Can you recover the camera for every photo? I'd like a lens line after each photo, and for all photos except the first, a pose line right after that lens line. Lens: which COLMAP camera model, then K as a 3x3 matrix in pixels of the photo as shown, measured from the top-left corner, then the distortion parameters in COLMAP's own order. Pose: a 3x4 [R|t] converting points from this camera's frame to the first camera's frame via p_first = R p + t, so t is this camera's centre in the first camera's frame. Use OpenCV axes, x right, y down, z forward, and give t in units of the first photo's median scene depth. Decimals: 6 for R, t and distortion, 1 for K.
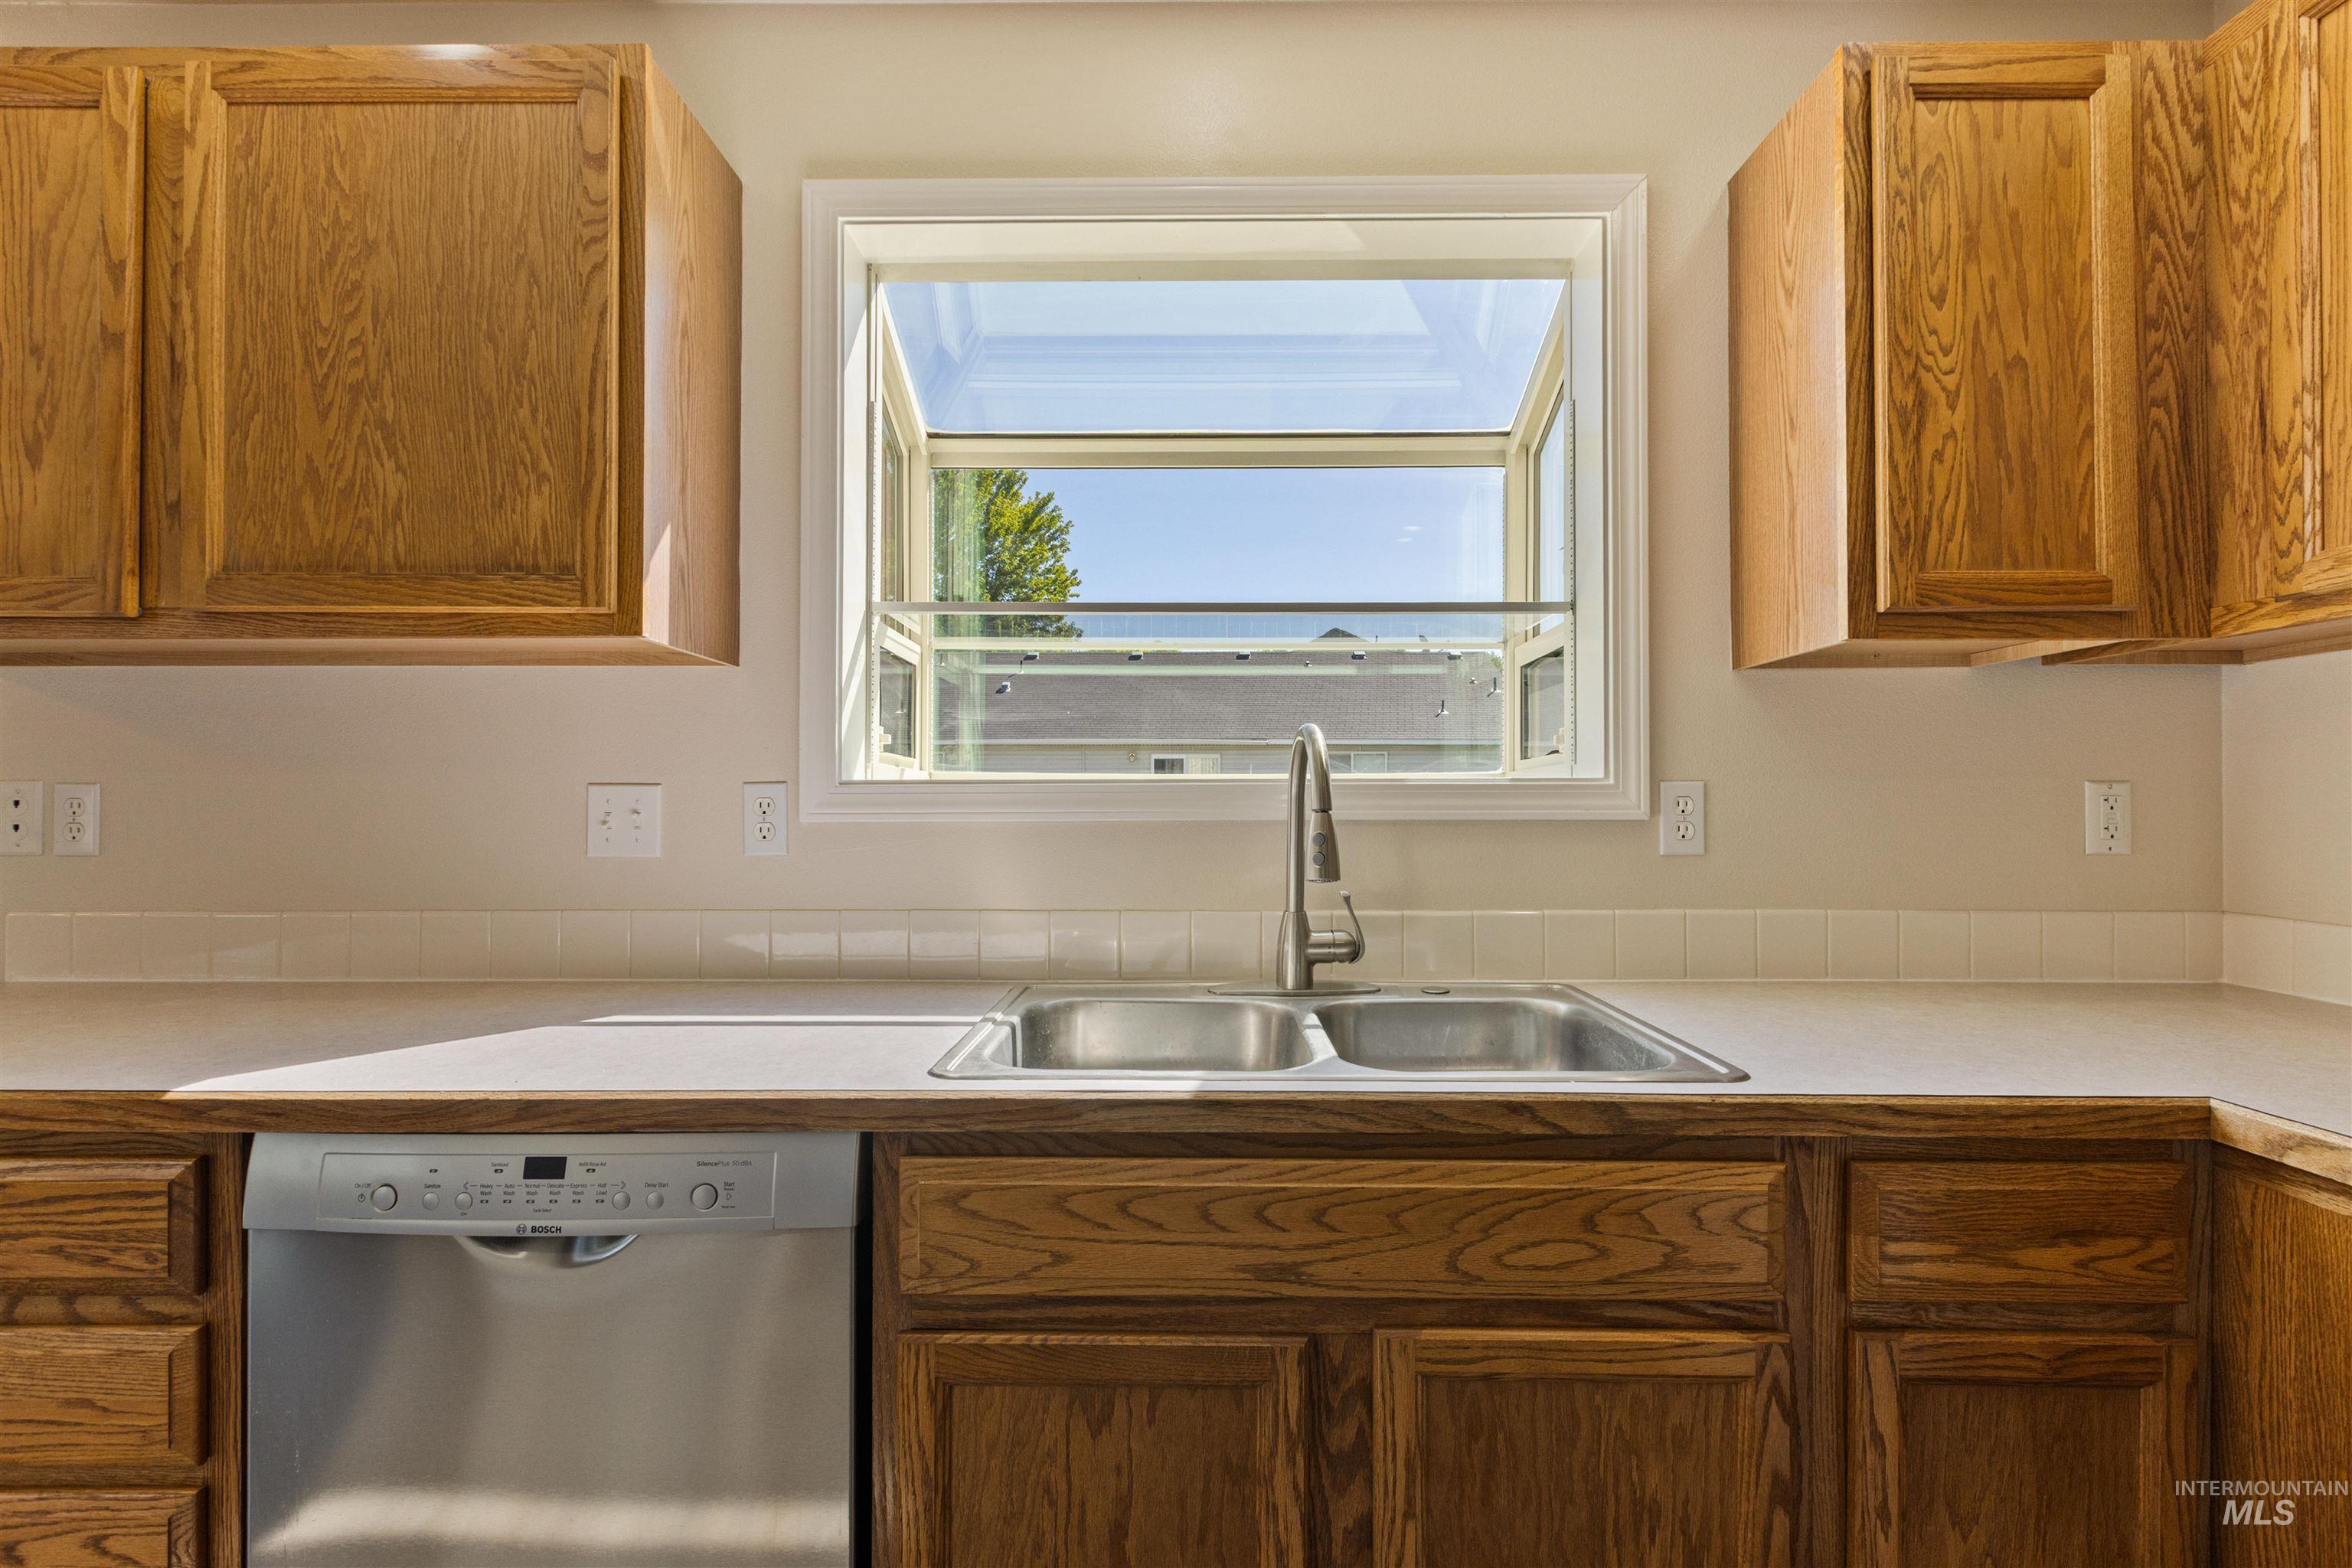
lens RADIAL K [[1066.4, 0, 1178.6], [0, 1066.4, 794.3], [0, 0, 1]] dist [-0.001134, -0.000731]
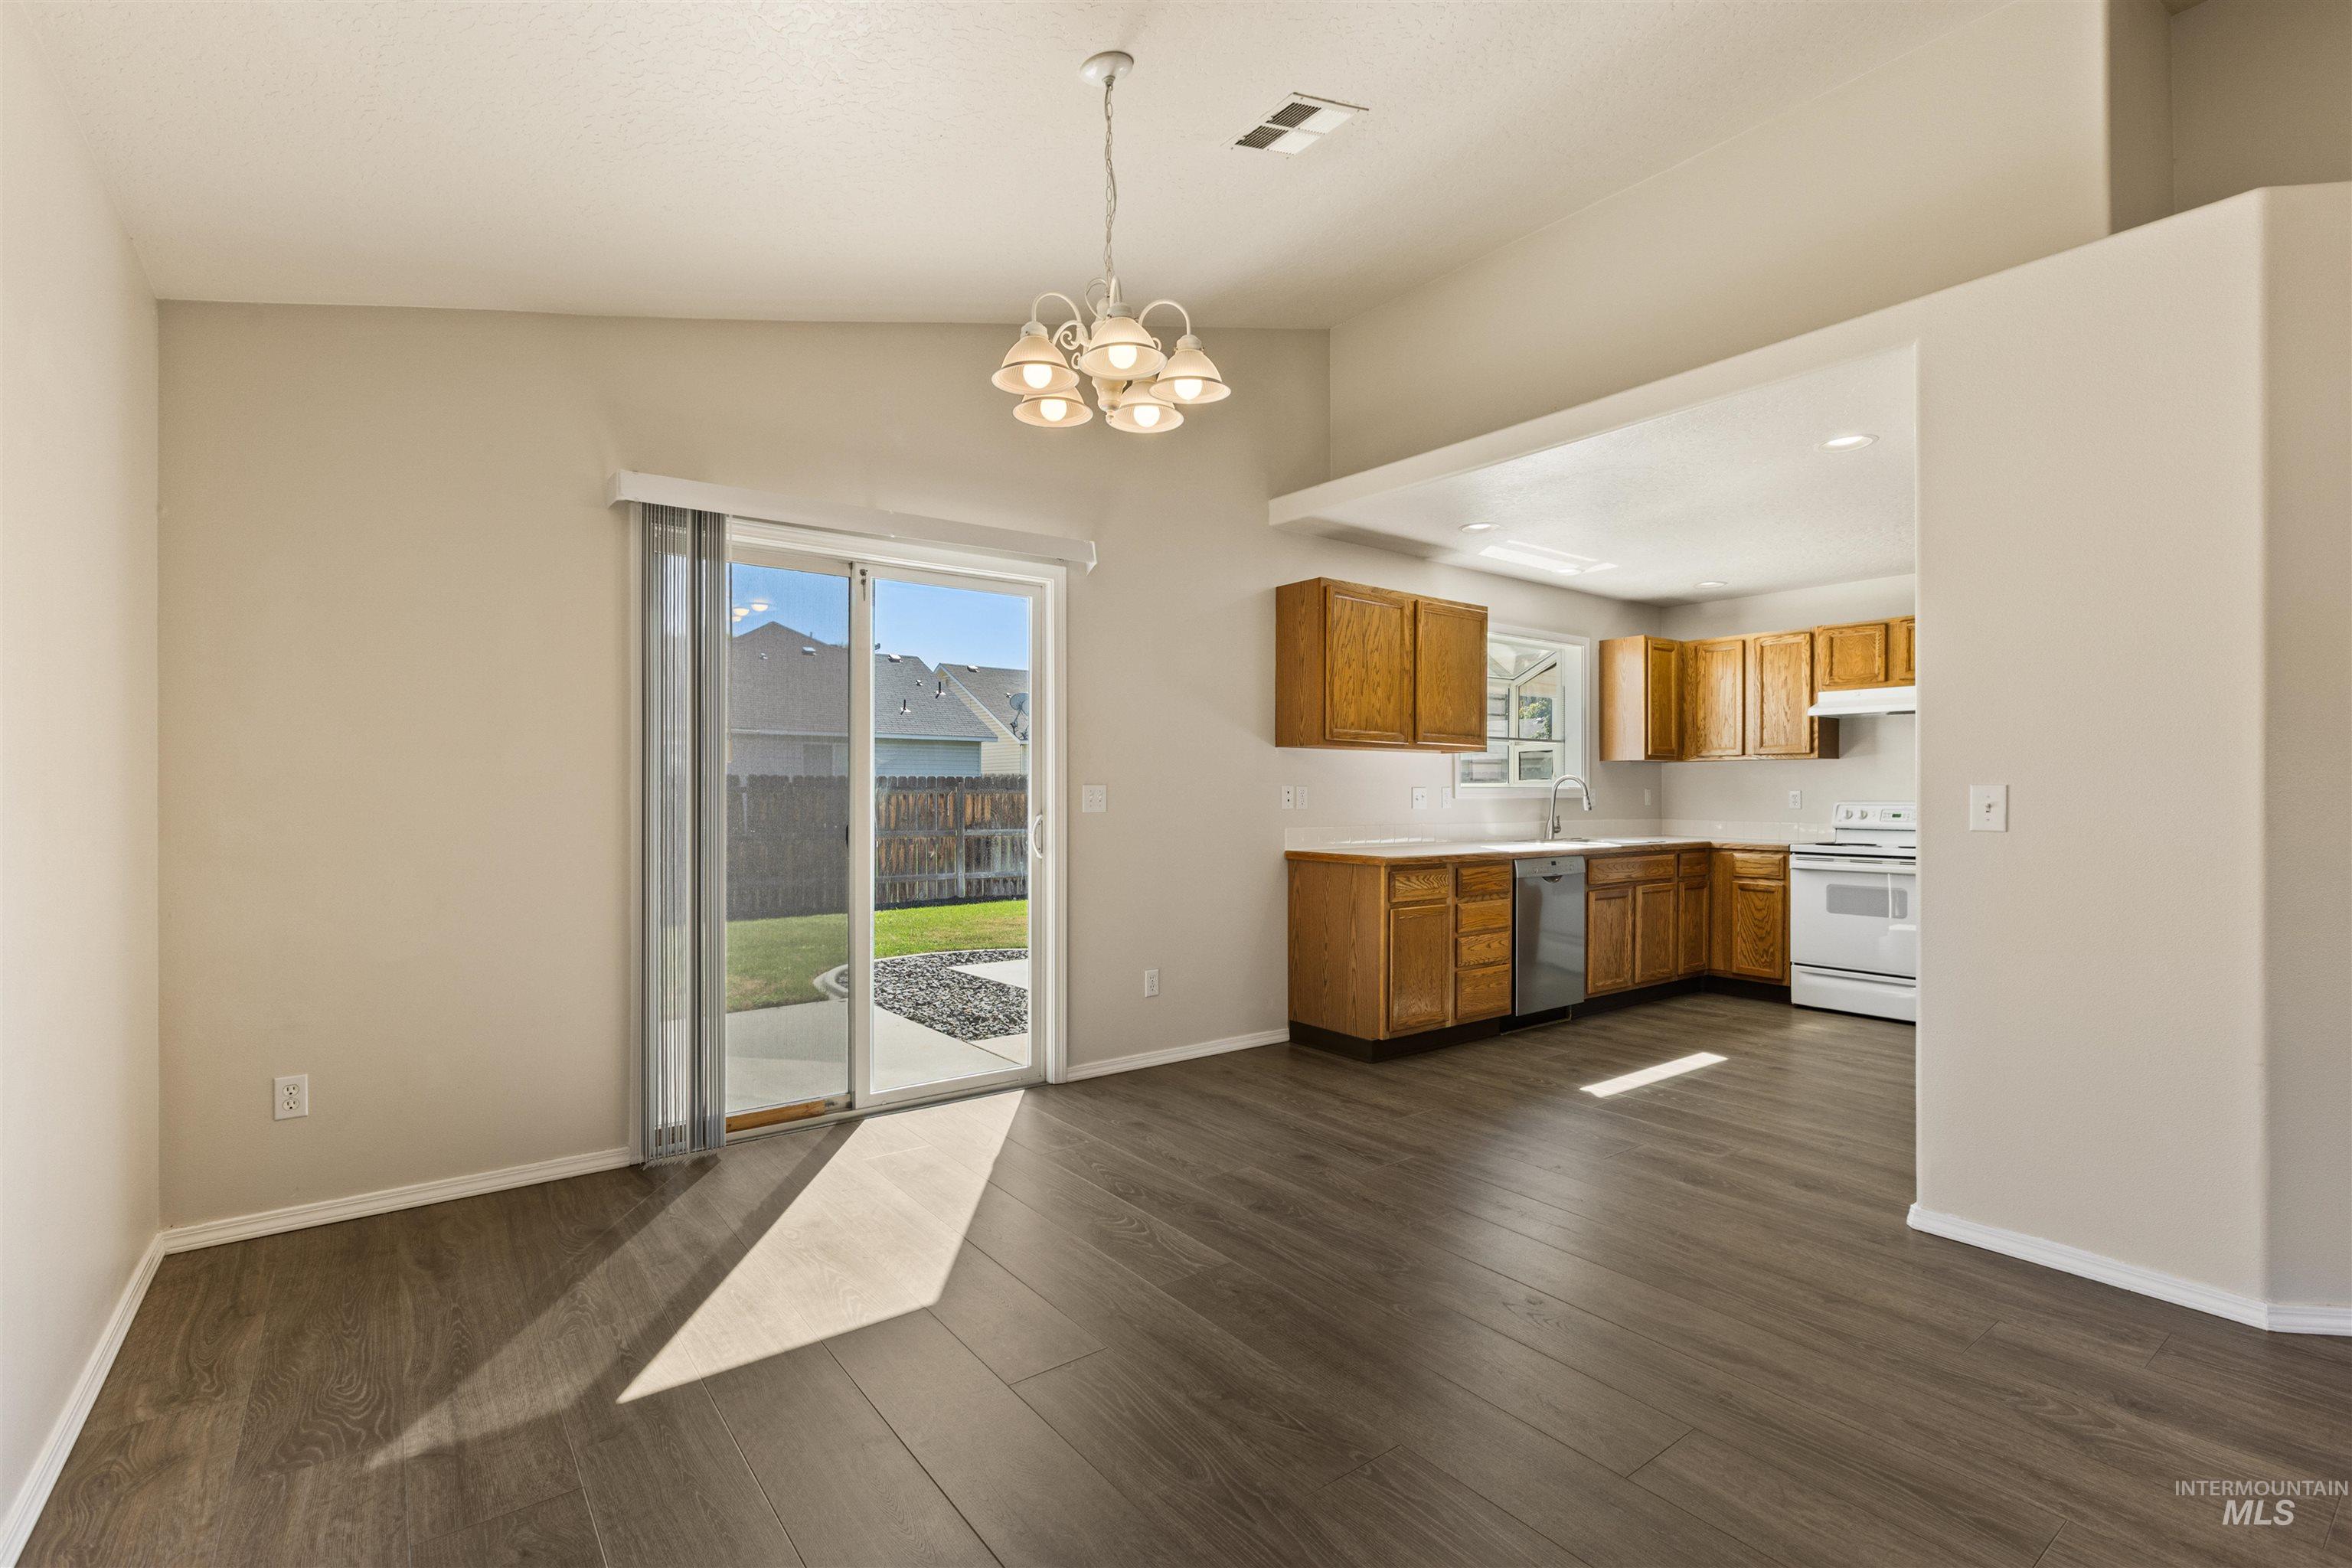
lens RADIAL K [[1066.4, 0, 1139.0], [0, 1066.4, 792.1], [0, 0, 1]] dist [-0.001134, -0.000731]
pose [[0.806951, 0.002196, 0.590614, -4.063955], [-0.009649, 0.999909, 0.009466, -0.021657], [-0.590539, -0.013338, 0.806899, -1.545660]]
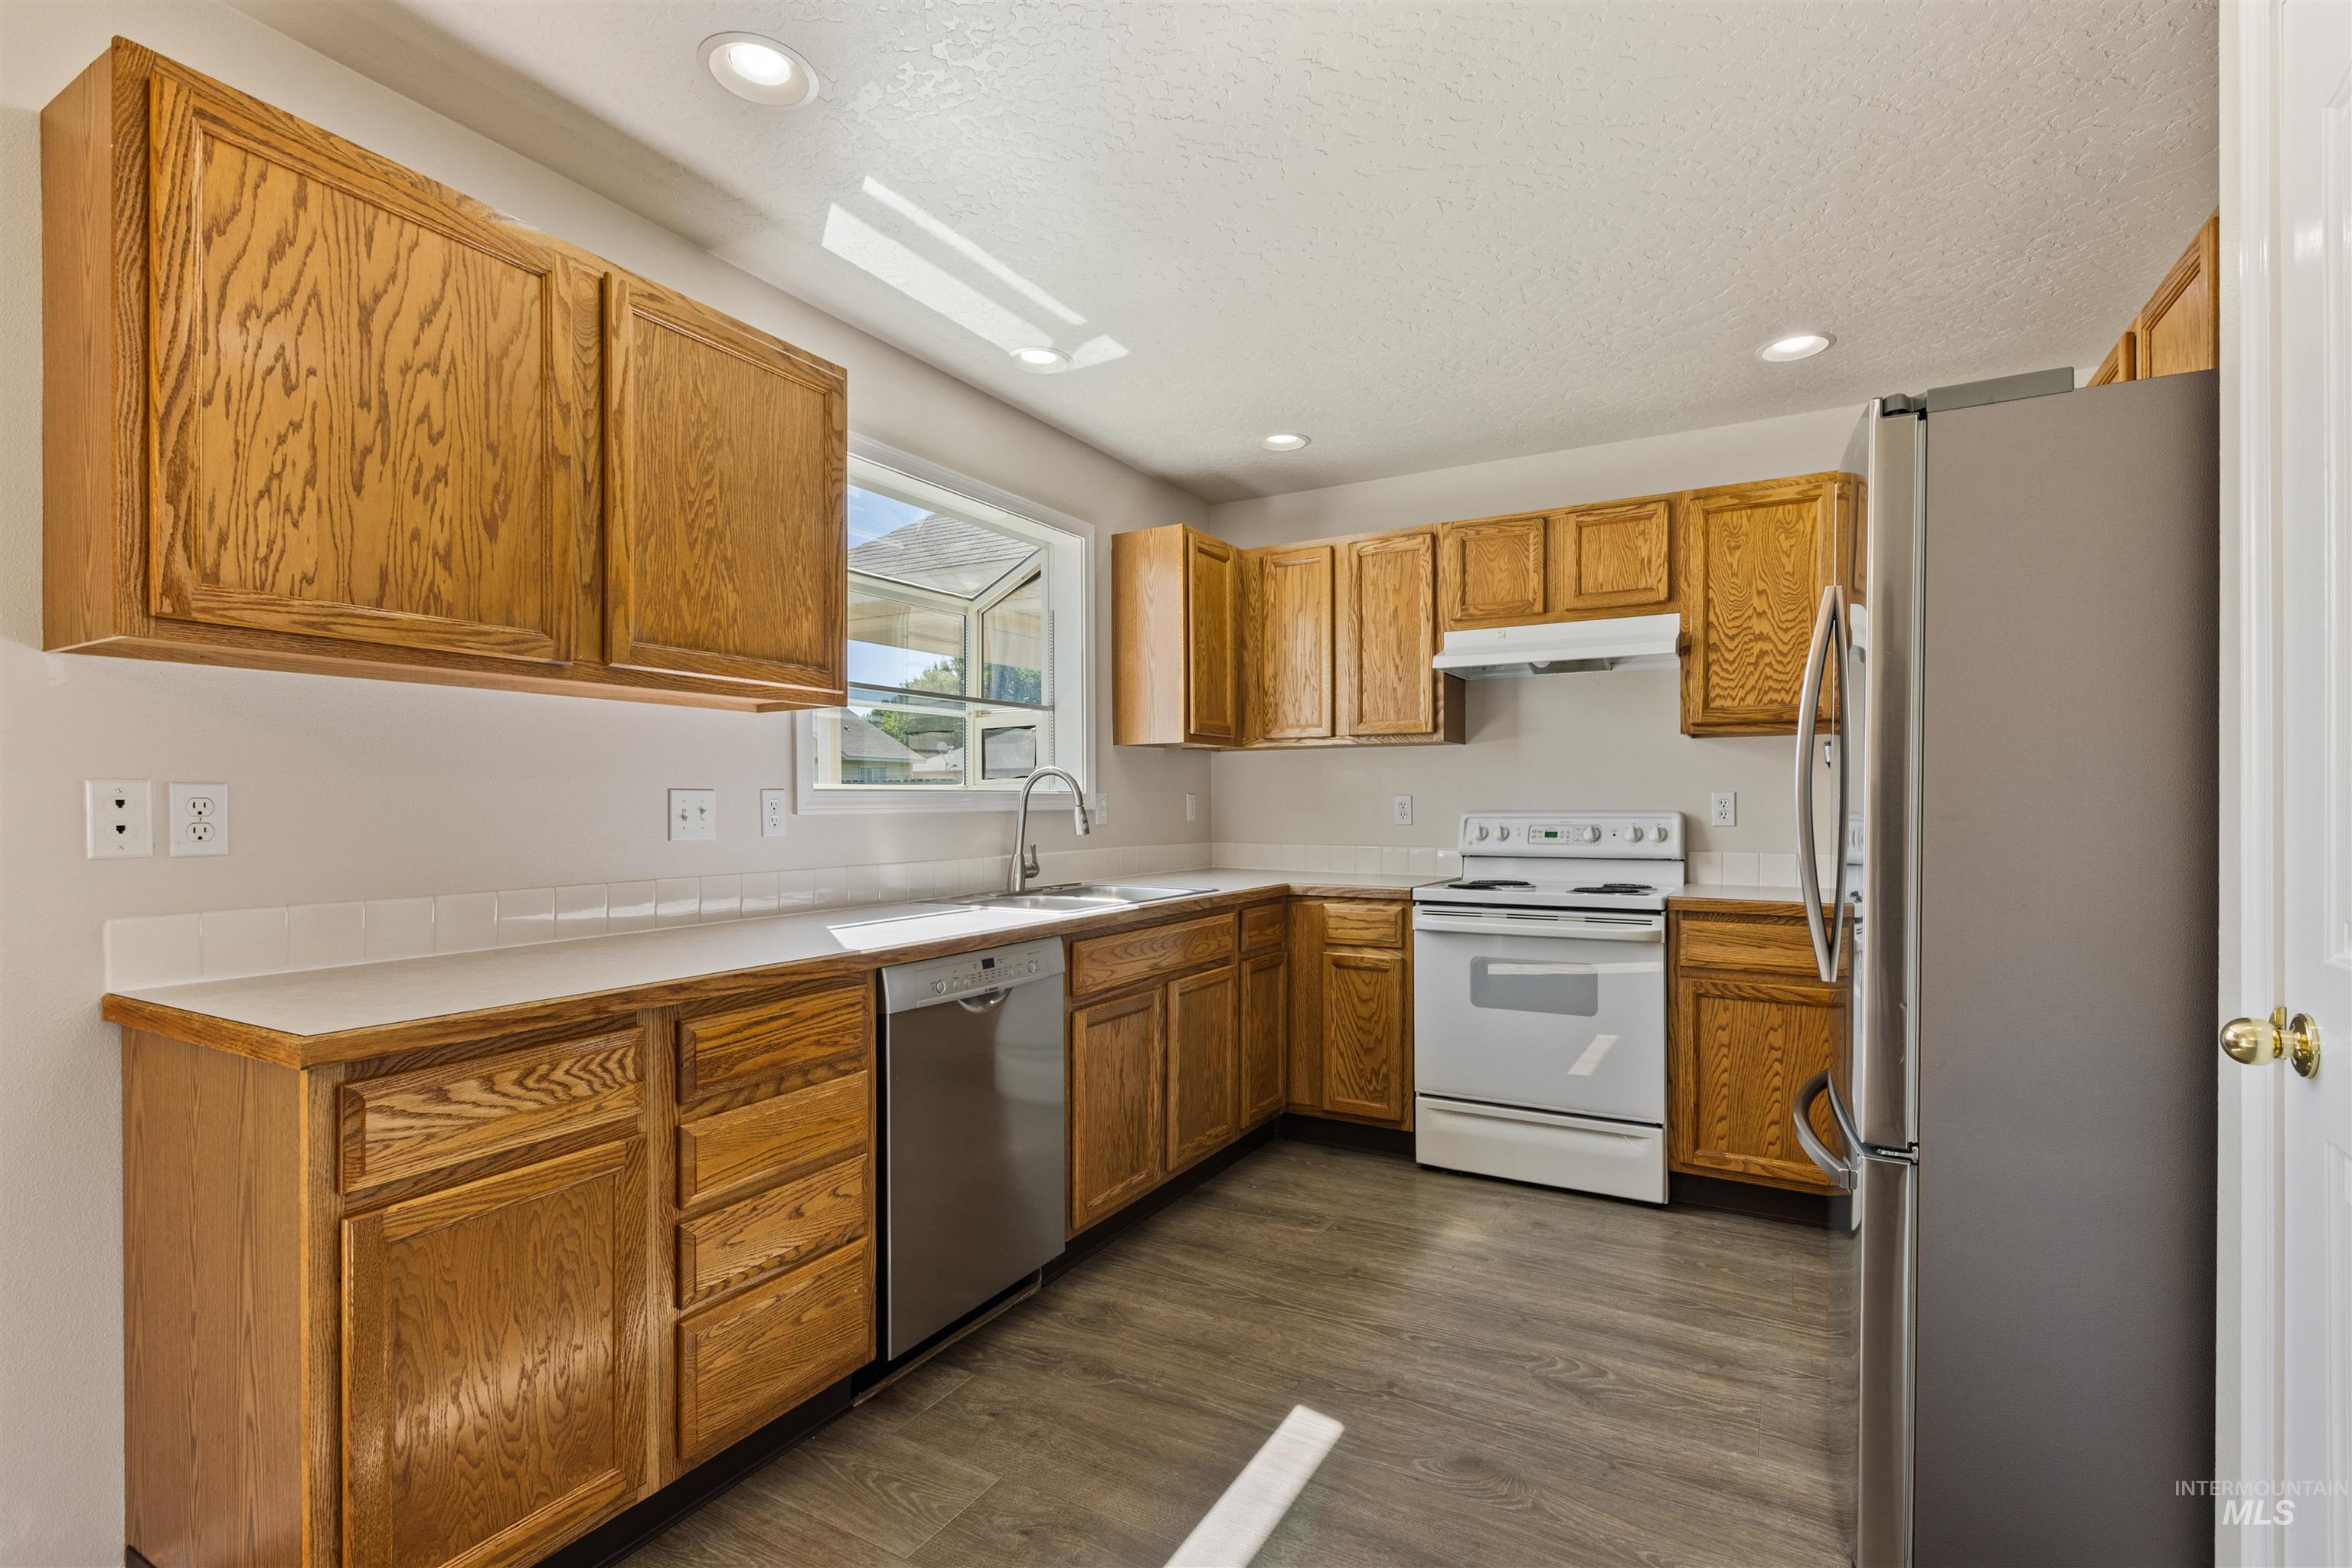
lens RADIAL K [[1066.4, 0, 1181.1], [0, 1066.4, 804.2], [0, 0, 1]] dist [-0.001134, -0.000731]
pose [[0.490196, -0.002577, 0.871608, -1.783884], [-0.005424, 0.999967, 0.006007, -0.001923], [-0.871595, -0.007672, 0.490166, -0.350218]]
